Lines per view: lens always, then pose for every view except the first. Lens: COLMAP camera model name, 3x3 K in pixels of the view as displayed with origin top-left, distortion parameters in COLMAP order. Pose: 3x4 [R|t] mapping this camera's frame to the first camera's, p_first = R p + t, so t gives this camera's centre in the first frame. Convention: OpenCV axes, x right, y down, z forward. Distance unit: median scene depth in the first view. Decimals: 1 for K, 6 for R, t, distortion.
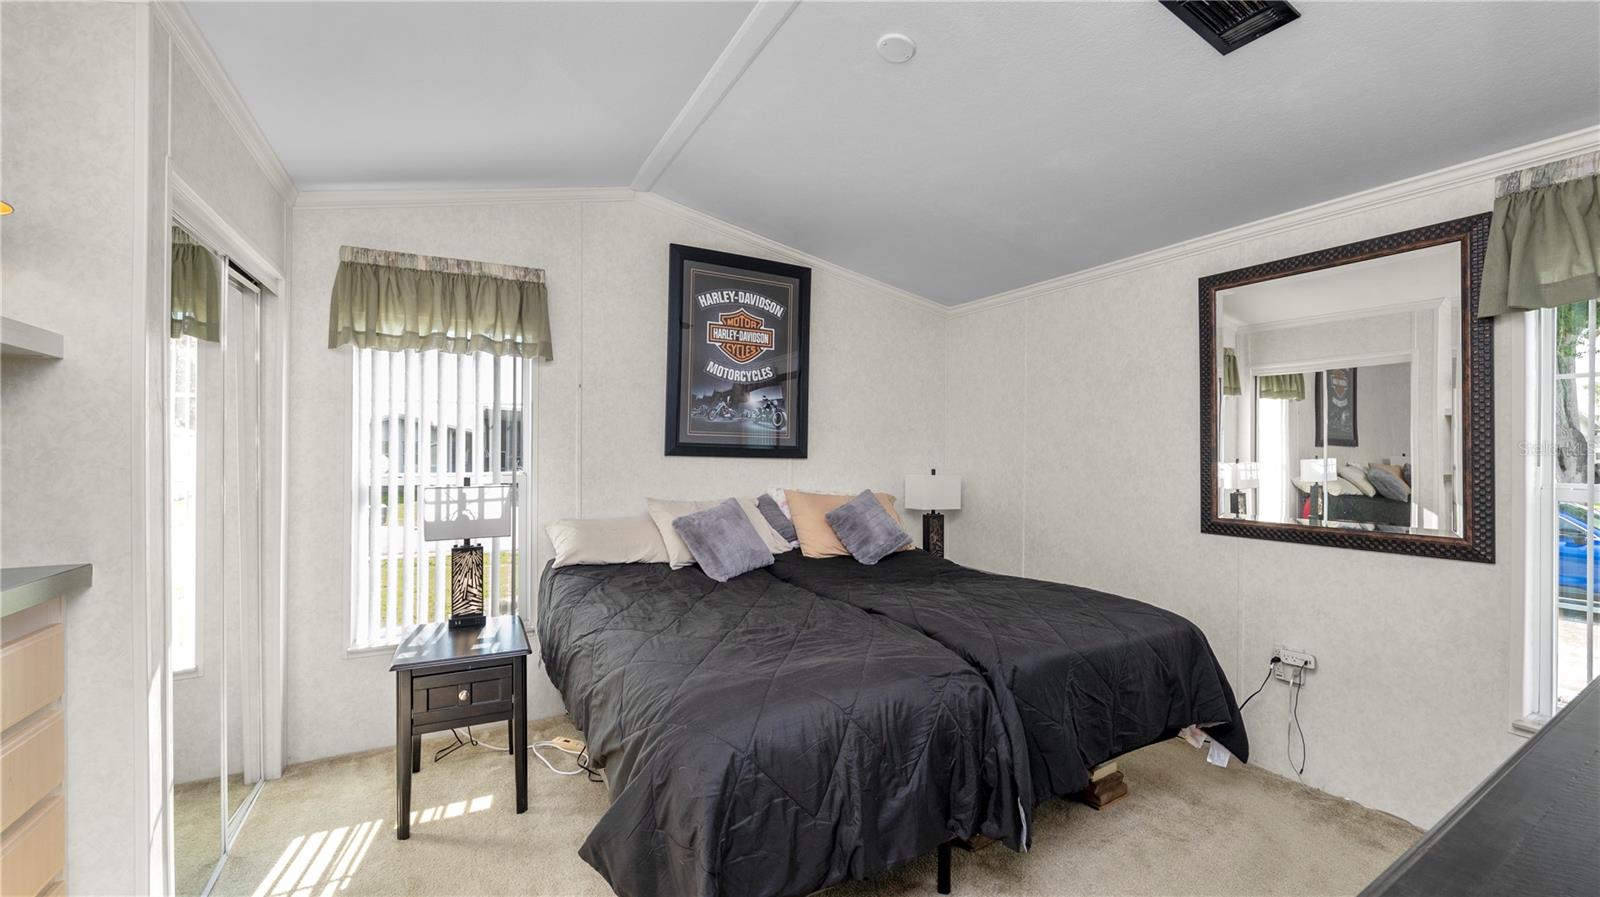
lens RADIAL K [[654.5, 0, 795.1], [0, 654.5, 455.5], [0, 0, 1]] dist [-0.009868, 0.000049]
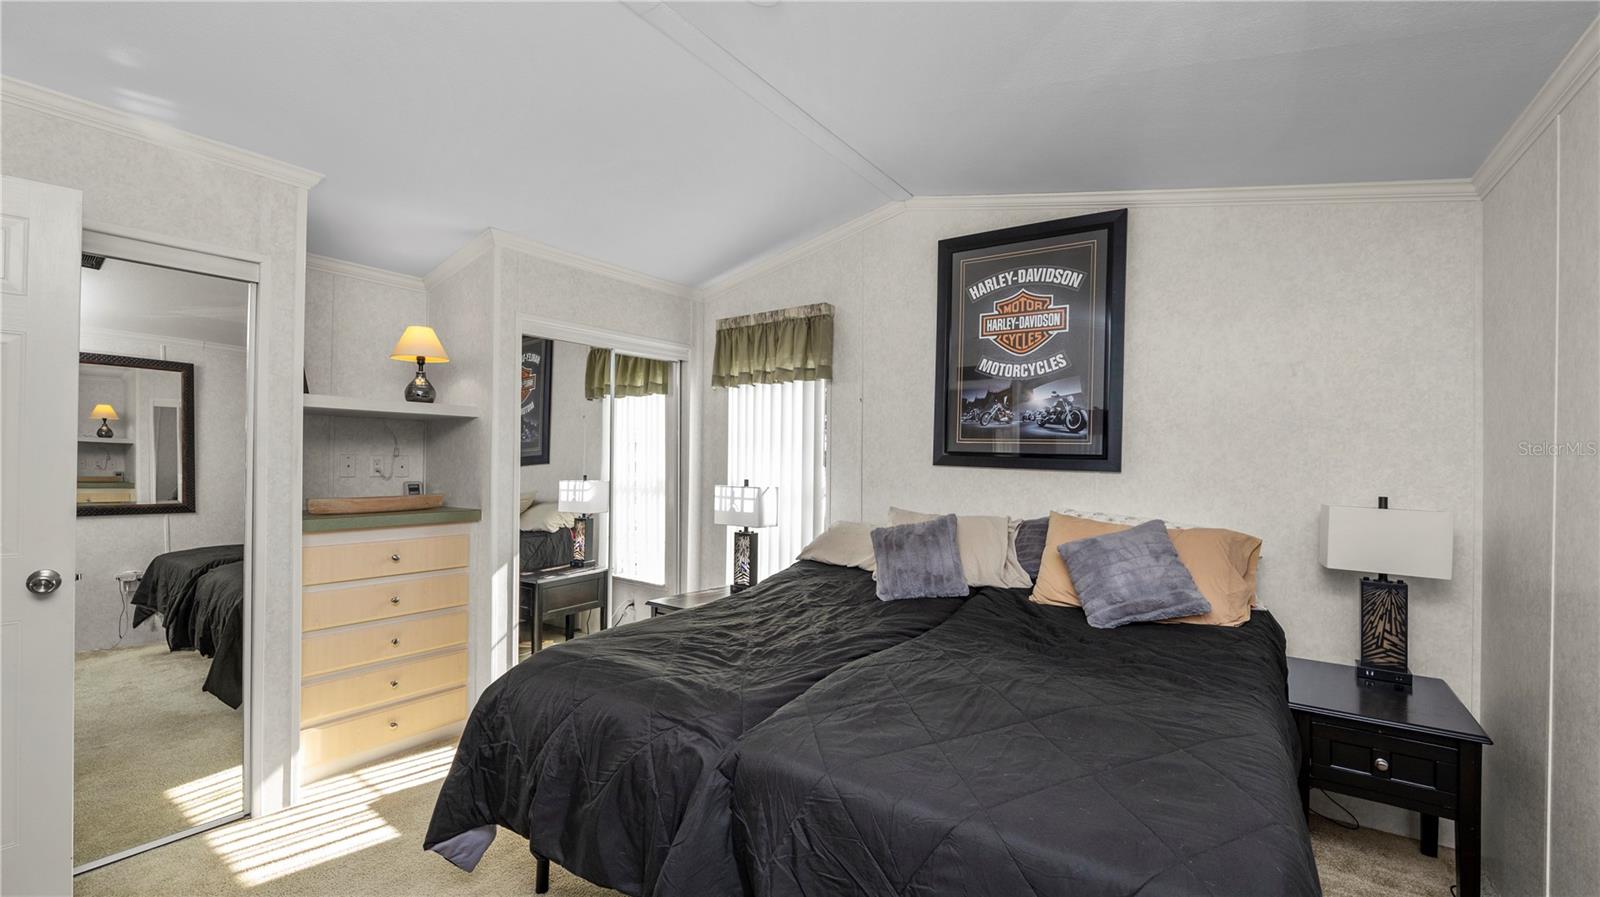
lens RADIAL K [[654.5, 0, 795.1], [0, 654.5, 455.5], [0, 0, 1]] dist [-0.009868, 0.000049]
pose [[0.447867, -0.002174, -0.894098, 0.547289], [-0.010969, 0.999908, -0.007926, -0.004056], [0.894033, 0.013357, 0.447802, 0.384195]]
